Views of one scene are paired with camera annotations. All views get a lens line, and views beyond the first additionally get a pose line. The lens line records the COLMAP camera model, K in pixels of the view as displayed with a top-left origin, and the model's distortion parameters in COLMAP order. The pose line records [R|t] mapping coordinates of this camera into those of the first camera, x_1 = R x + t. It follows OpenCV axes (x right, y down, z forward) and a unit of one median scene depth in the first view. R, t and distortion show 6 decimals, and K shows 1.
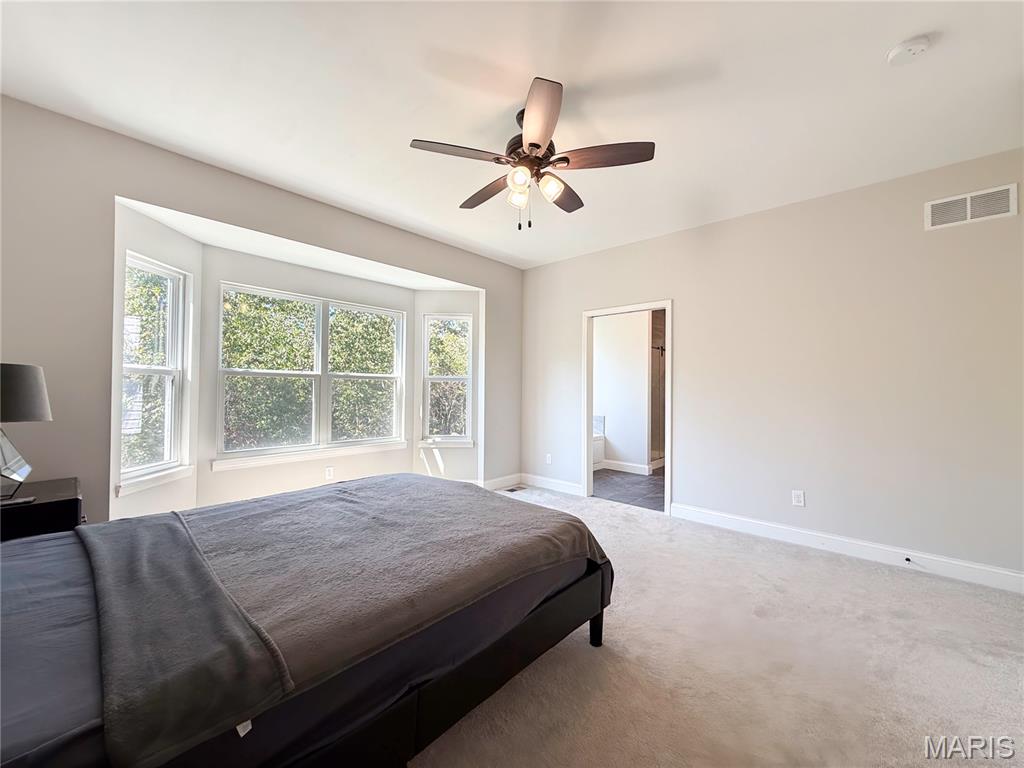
lens RADIAL K [[407.5, 0, 510.1], [0, 407.5, 382.8], [0, 0, 1]] dist [0.000522, -0.000451]
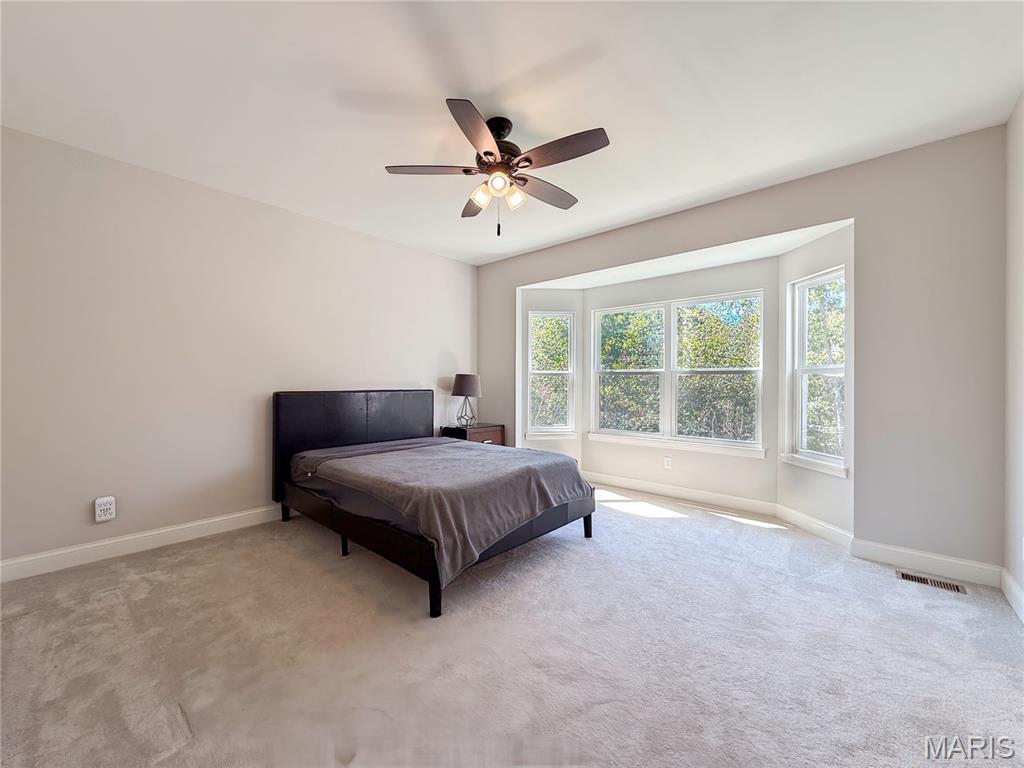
lens RADIAL K [[407.5, 0, 510.1], [0, 407.5, 382.8], [0, 0, 1]] dist [0.000522, -0.000451]
pose [[0.009339, -0.011543, -0.999890, 0.778742], [0.010079, 0.999884, -0.011449, 0.022293], [0.999906, -0.009971, 0.009454, 0.713647]]
